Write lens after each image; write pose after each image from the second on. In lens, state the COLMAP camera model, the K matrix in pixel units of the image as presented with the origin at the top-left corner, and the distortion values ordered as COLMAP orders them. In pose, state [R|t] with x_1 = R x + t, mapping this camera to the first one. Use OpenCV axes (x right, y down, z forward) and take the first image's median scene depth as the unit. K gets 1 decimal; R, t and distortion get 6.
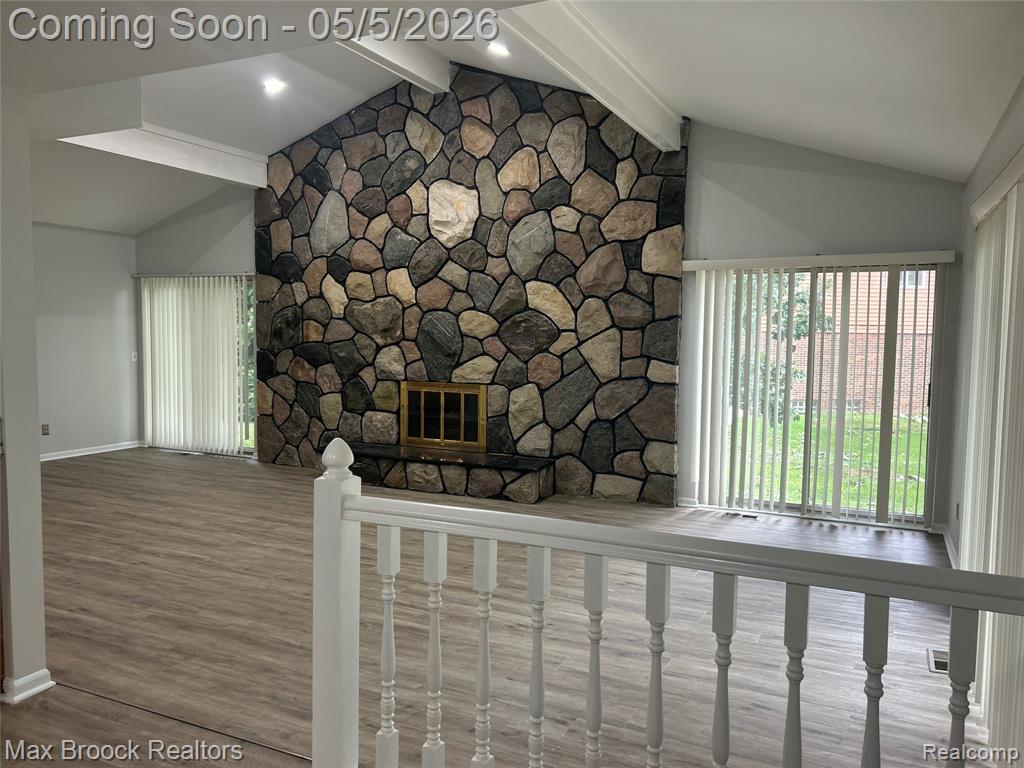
lens RADIAL K [[772.0, 0, 523.0], [0, 772.0, 390.0], [0, 0, 1]] dist [0.044590, -0.034903]
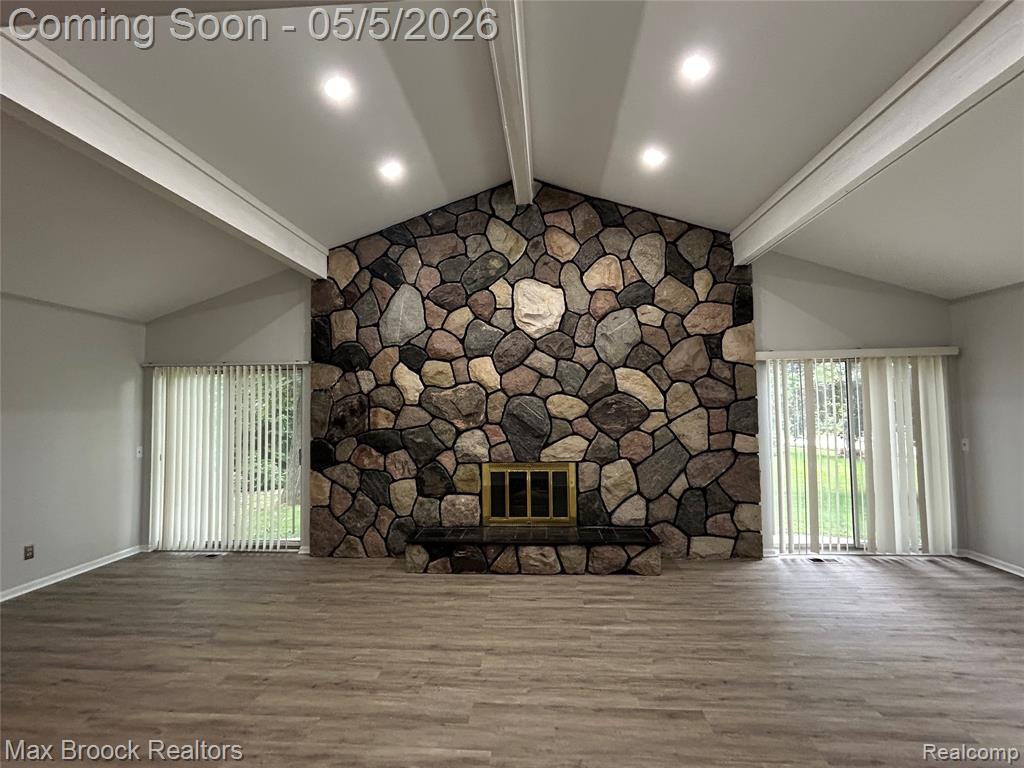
lens RADIAL K [[482.2, 0, 514.0], [0, 482.2, 383.0], [0, 0, 1]] dist [-0.002510, 0.000668]
pose [[0.929338, -0.006033, 0.369180, -0.387039], [0.053419, 0.991544, -0.118268, -0.042968], [-0.365345, 0.129632, 0.921802, 0.397928]]
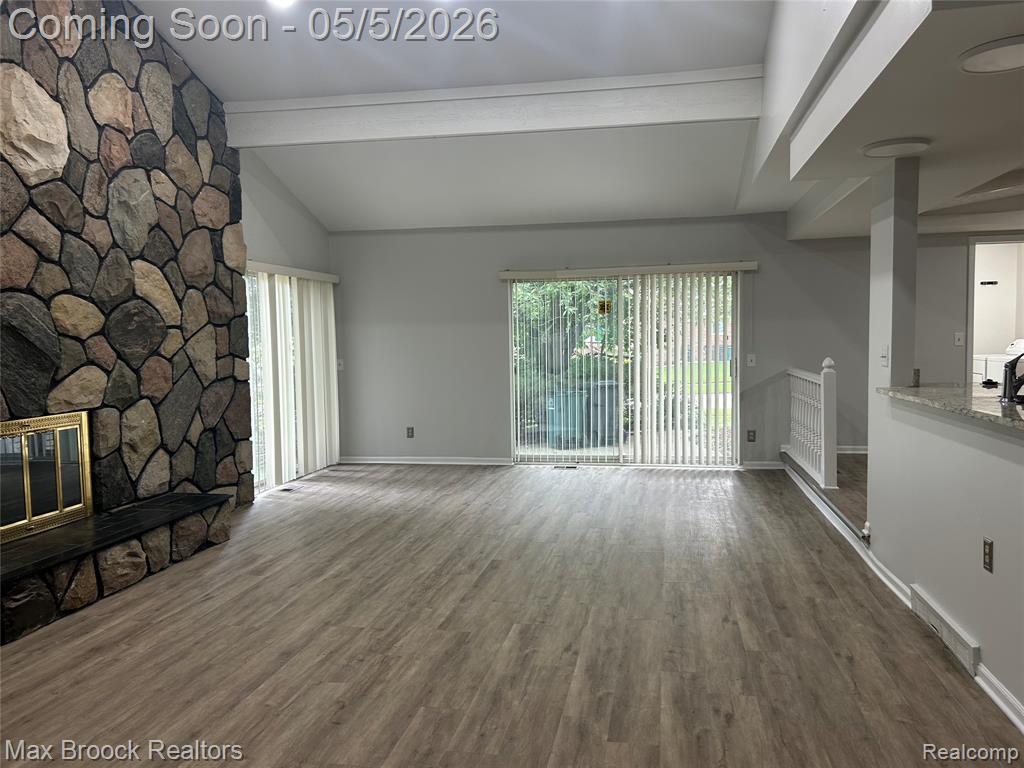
lens RADIAL K [[772.0, 0, 518.3], [0, 772.0, 381.6], [0, 0, 1]] dist [0.044590, -0.034903]
pose [[-0.259488, -0.058964, 0.963945, -0.789201], [0.092672, 0.992008, 0.085627, -0.054624], [-0.961290, 0.111550, -0.251950, 0.832166]]
